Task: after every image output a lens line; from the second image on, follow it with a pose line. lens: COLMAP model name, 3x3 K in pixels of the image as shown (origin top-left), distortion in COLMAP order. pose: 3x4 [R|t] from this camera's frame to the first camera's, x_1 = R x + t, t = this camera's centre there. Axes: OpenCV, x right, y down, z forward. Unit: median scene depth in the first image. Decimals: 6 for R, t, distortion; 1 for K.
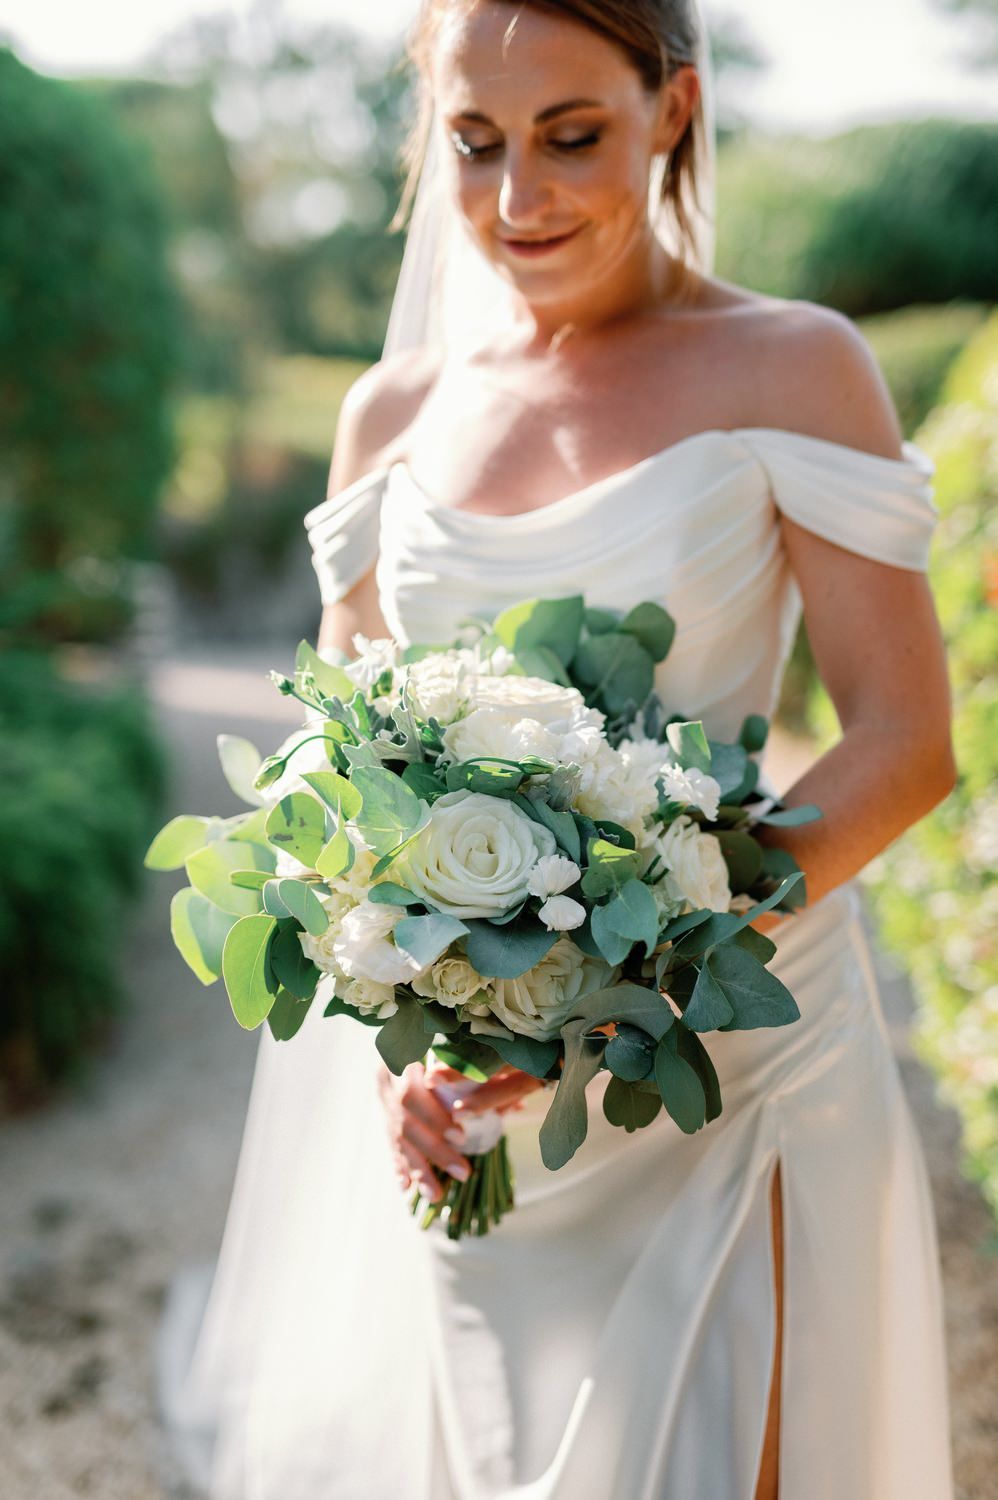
lens RADIAL K [[2149.0, 0, 499.0], [0, 2149.0, 750.0], [0, 0, 1]] dist [0.039145, 0.013547]
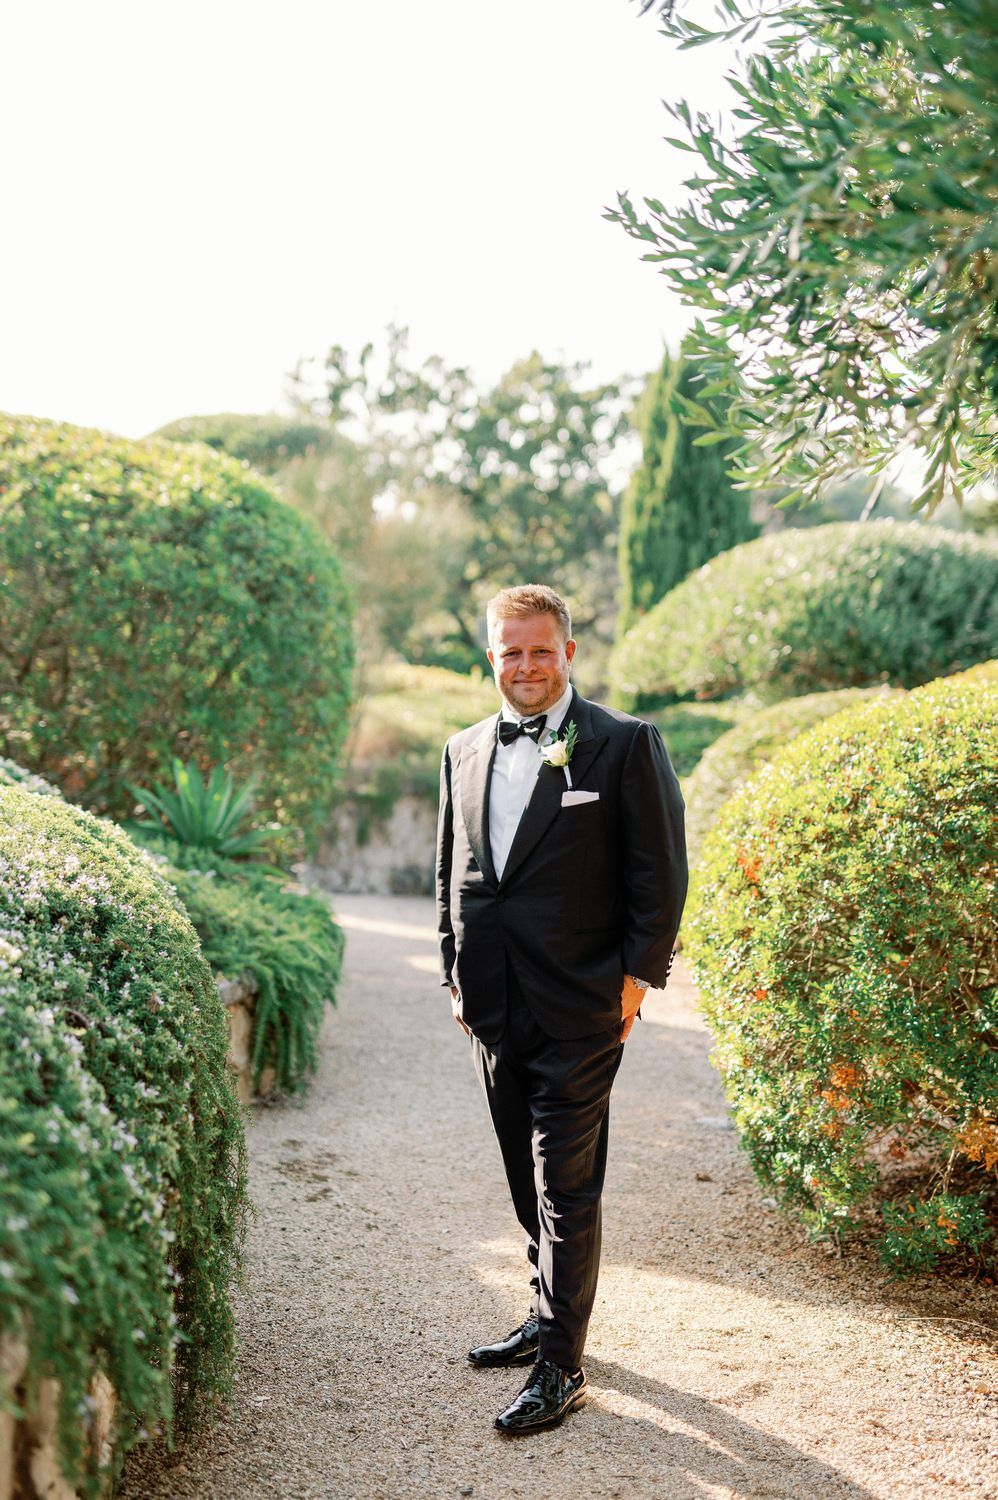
lens RADIAL K [[2149.0, 0, 499.0], [0, 2149.0, 750.0], [0, 0, 1]] dist [0.039145, 0.013547]
pose [[0.997012, 0.069516, -0.033674, 0.021701], [-0.073210, 0.989453, -0.124989, 0.081008], [0.024630, 0.127081, 0.991587, -0.922683]]
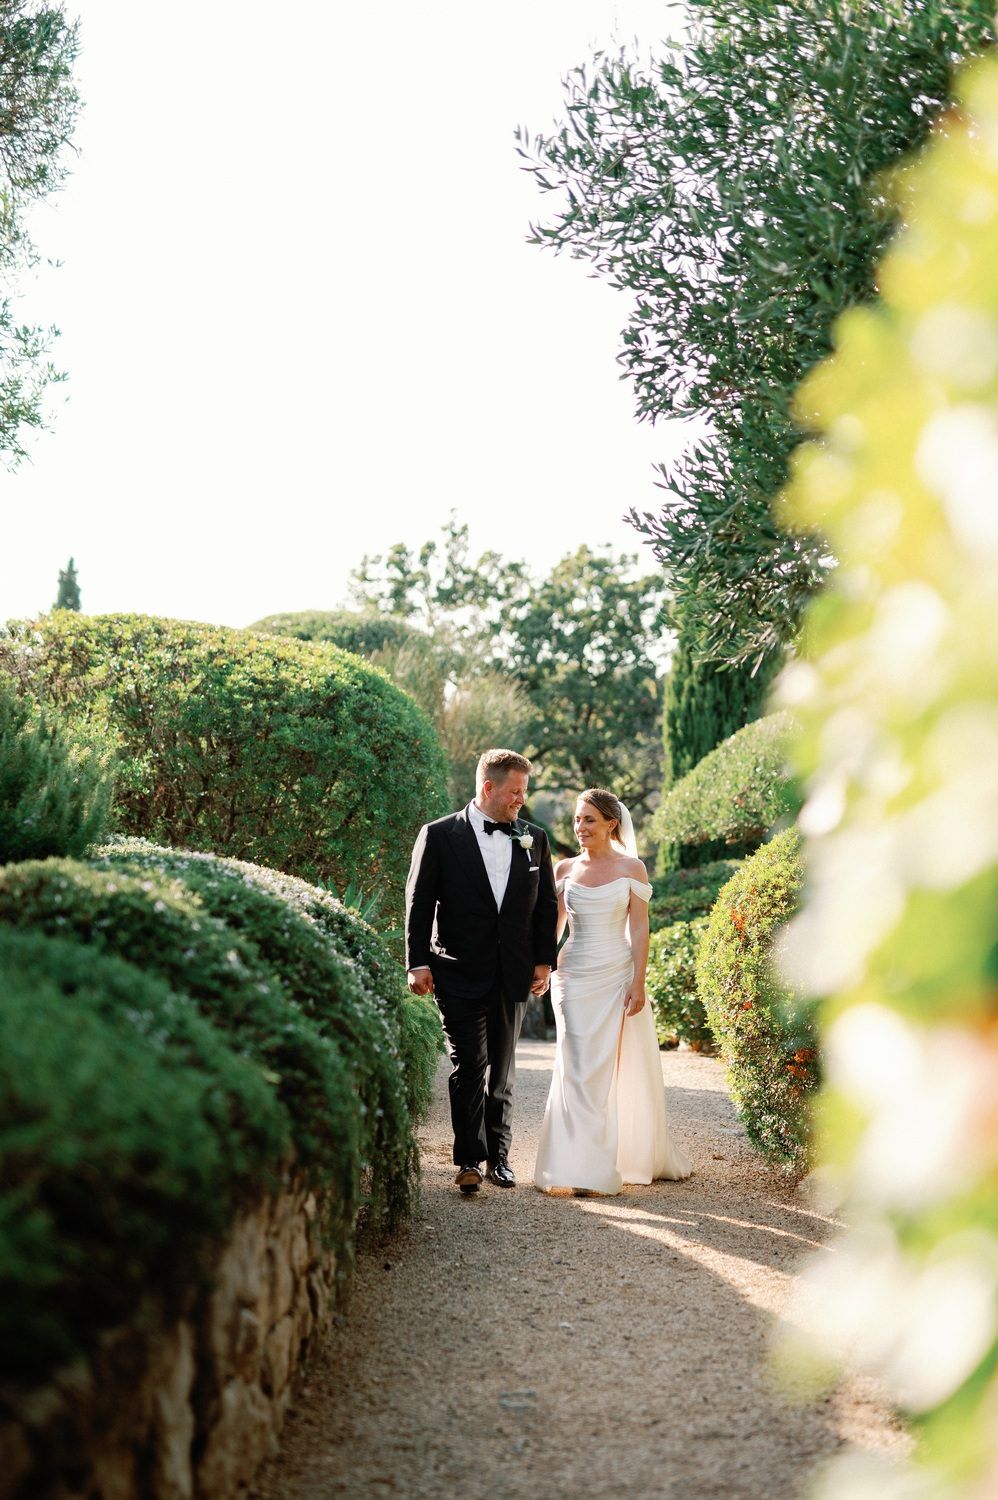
lens RADIAL K [[2149.0, 0, 499.0], [0, 2149.0, 750.0], [0, 0, 1]] dist [0.039145, 0.013547]
pose [[0.996762, 0.048762, -0.063941, 0.038680], [-0.061139, 0.976062, -0.208725, 0.269901], [0.052232, 0.211958, 0.975882, -1.641093]]
